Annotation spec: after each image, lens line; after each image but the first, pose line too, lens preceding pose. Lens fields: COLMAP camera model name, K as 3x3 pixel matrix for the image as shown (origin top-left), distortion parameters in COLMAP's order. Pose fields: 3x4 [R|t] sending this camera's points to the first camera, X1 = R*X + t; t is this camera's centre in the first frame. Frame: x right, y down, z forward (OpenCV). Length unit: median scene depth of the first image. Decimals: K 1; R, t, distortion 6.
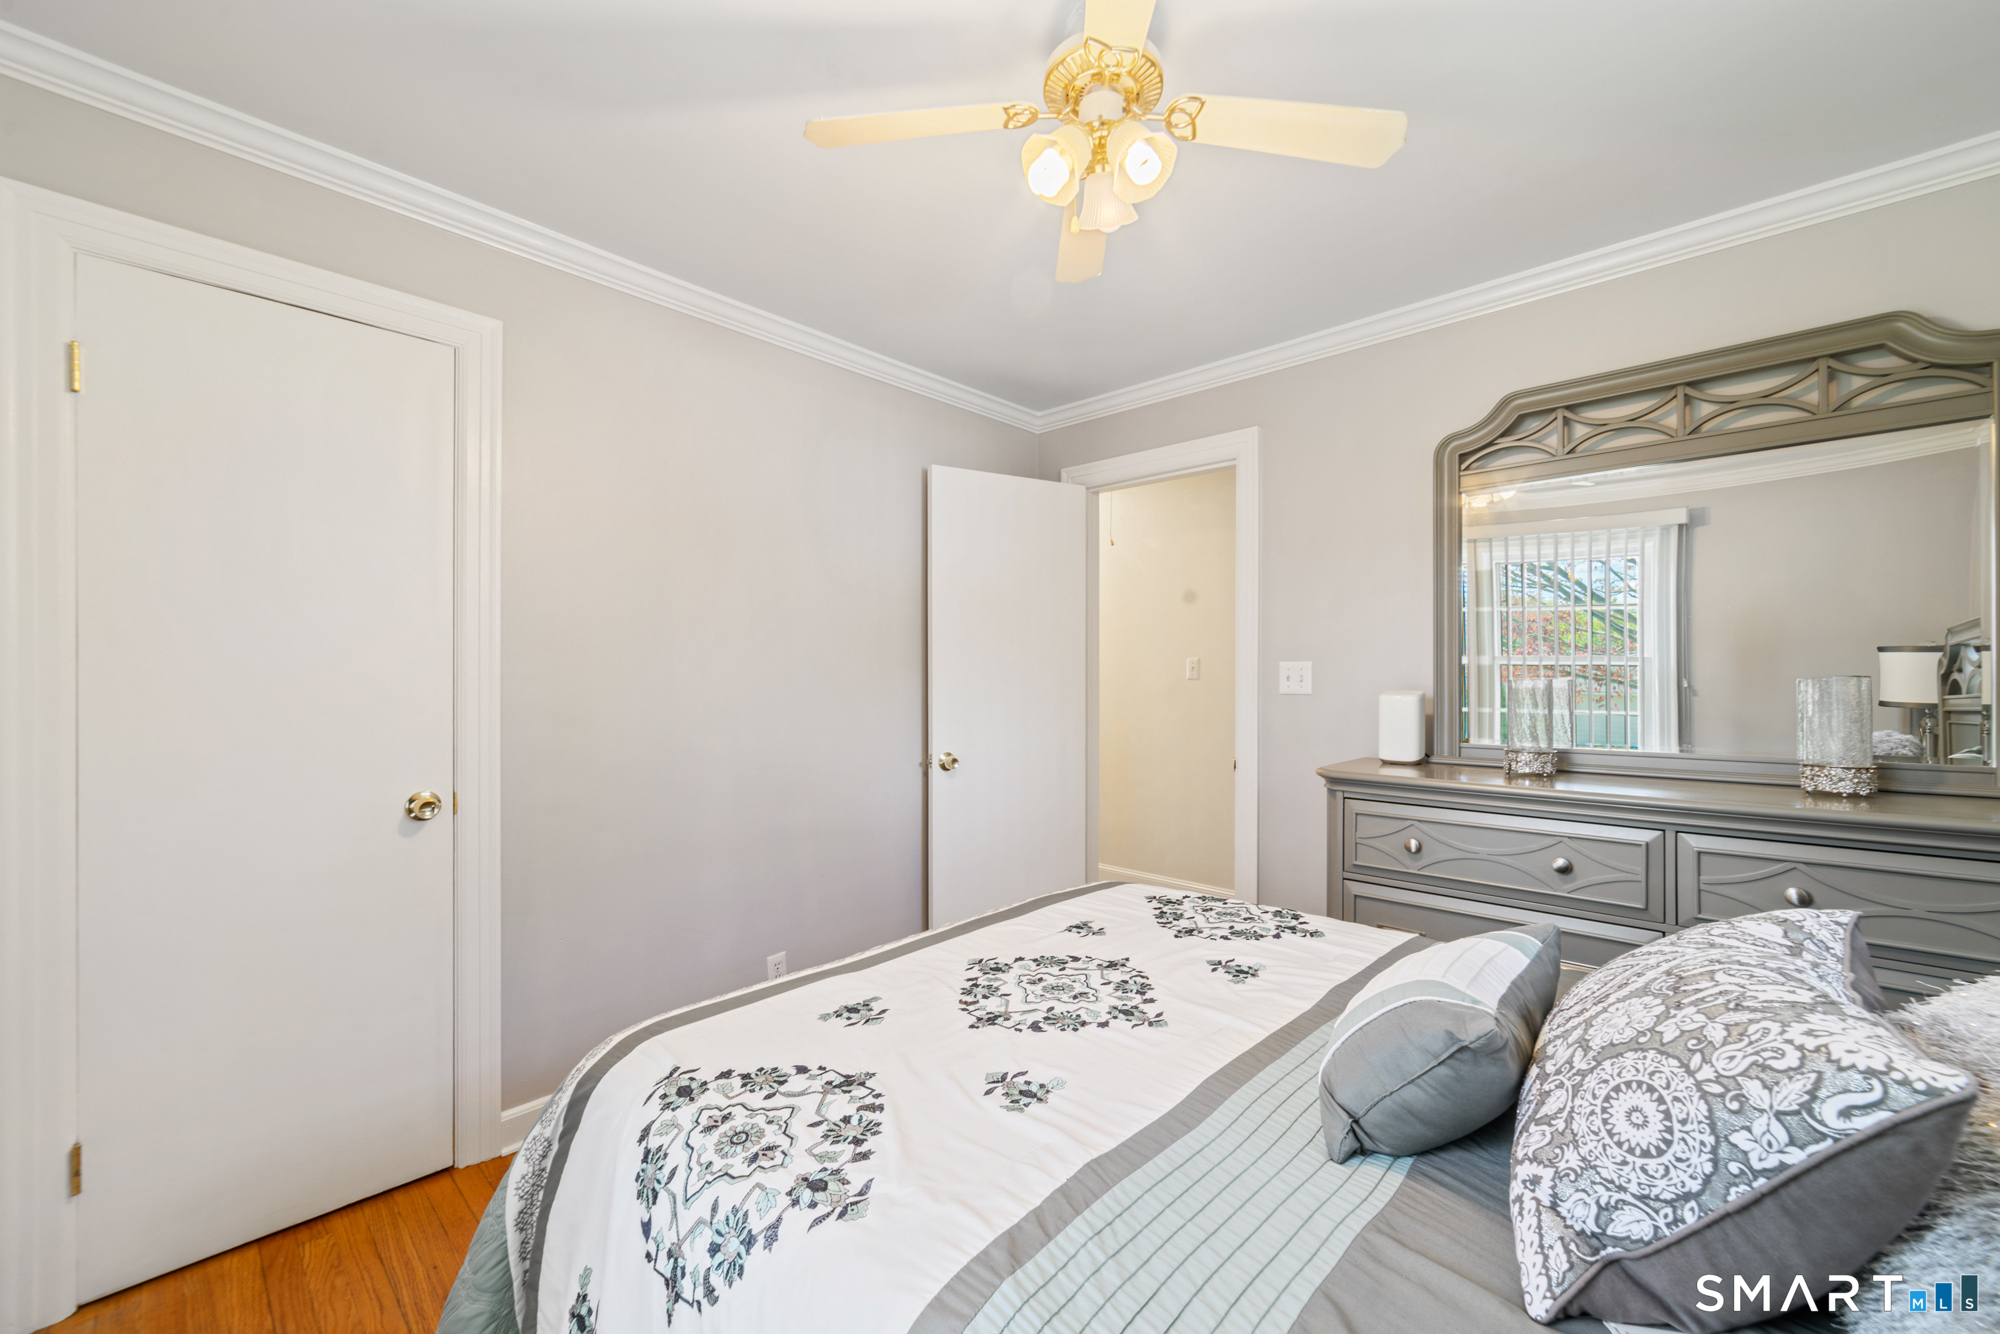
lens RADIAL K [[789.8, 0, 1001.5], [0, 789.8, 679.7], [0, 0, 1]] dist [0.000858, 0.000135]
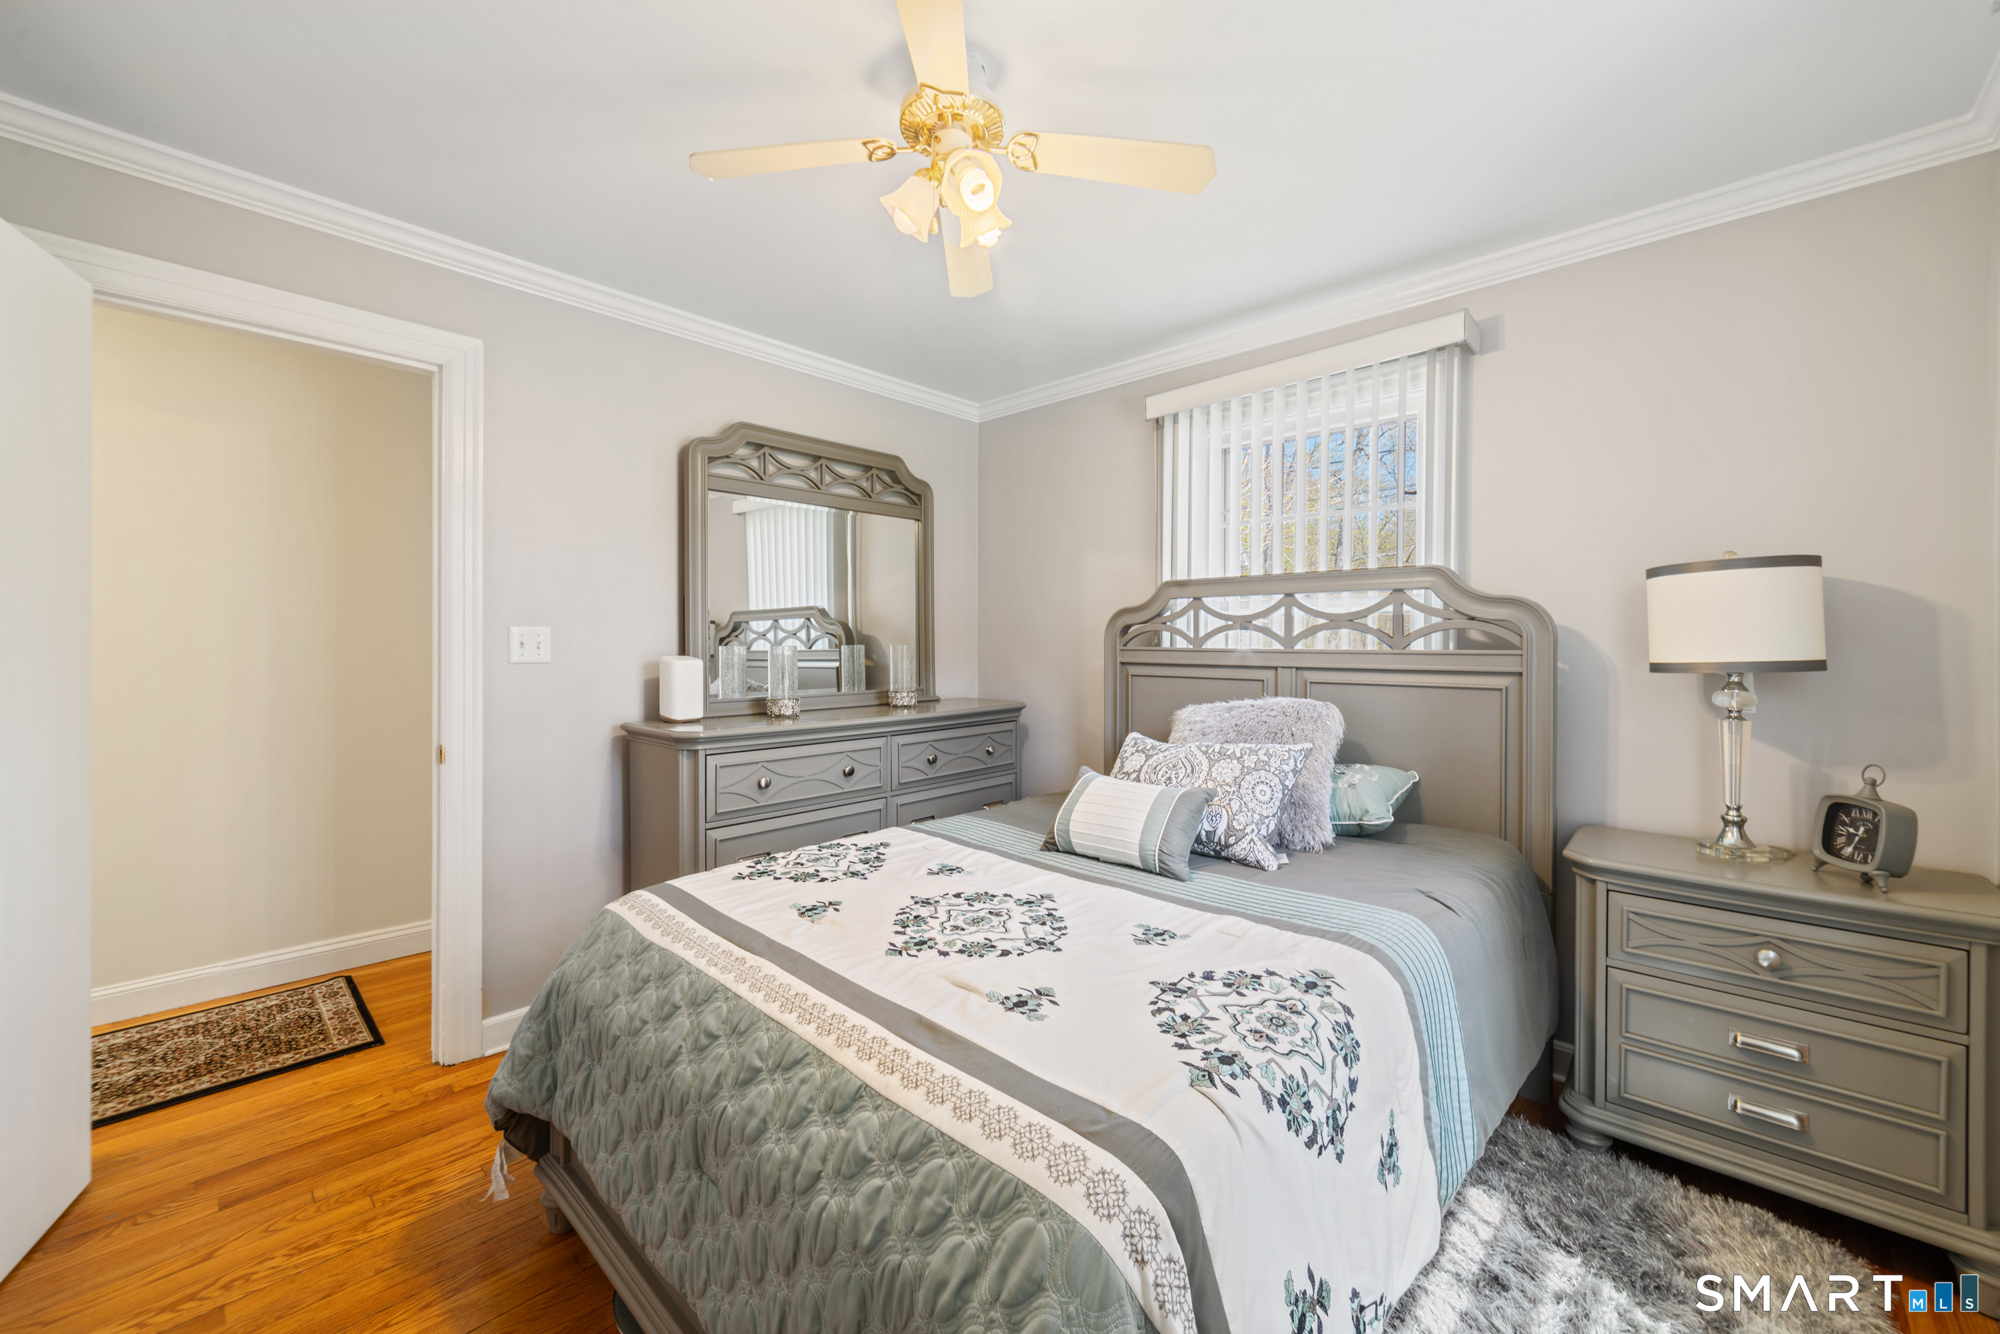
lens RADIAL K [[782.3, 0, 1000.4], [0, 782.3, 648.1], [0, 0, 1]] dist [0.000736, 0.000446]
pose [[-0.000568, -0.002694, 0.999996, -0.961209], [-0.000146, 0.999996, 0.002694, -0.001028], [-1.000000, -0.000145, -0.000569, 0.891517]]
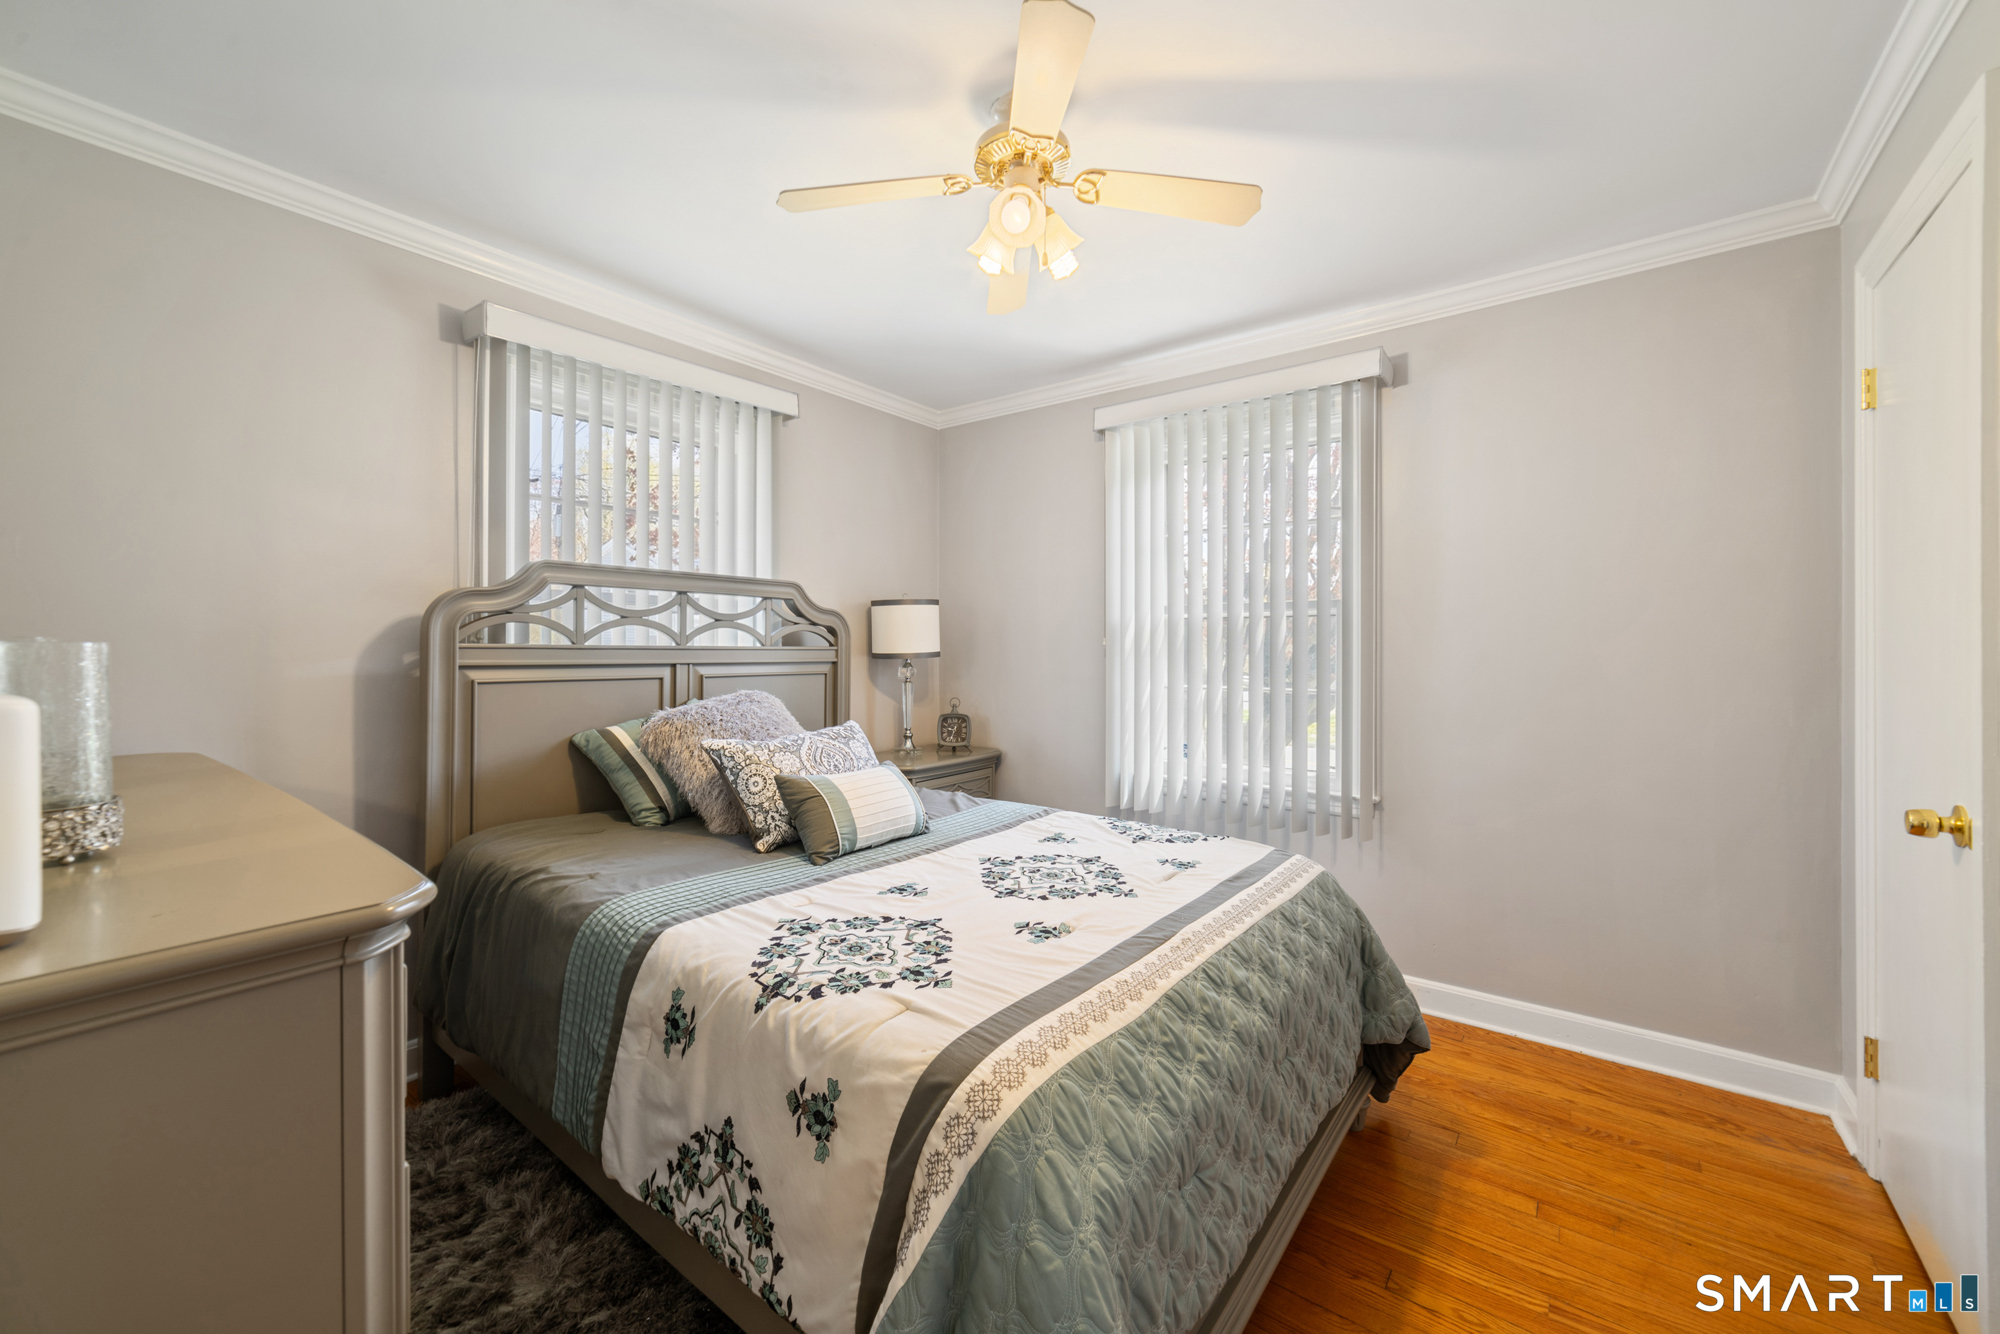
lens RADIAL K [[782.3, 0, 1000.4], [0, 782.3, 648.1], [0, 0, 1]] dist [0.000736, 0.000446]
pose [[-0.996463, -0.003926, -0.083946, -0.023776], [-0.003954, 0.999992, 0.000171, 0.004682], [0.083944, 0.000503, -0.996470, 1.852564]]
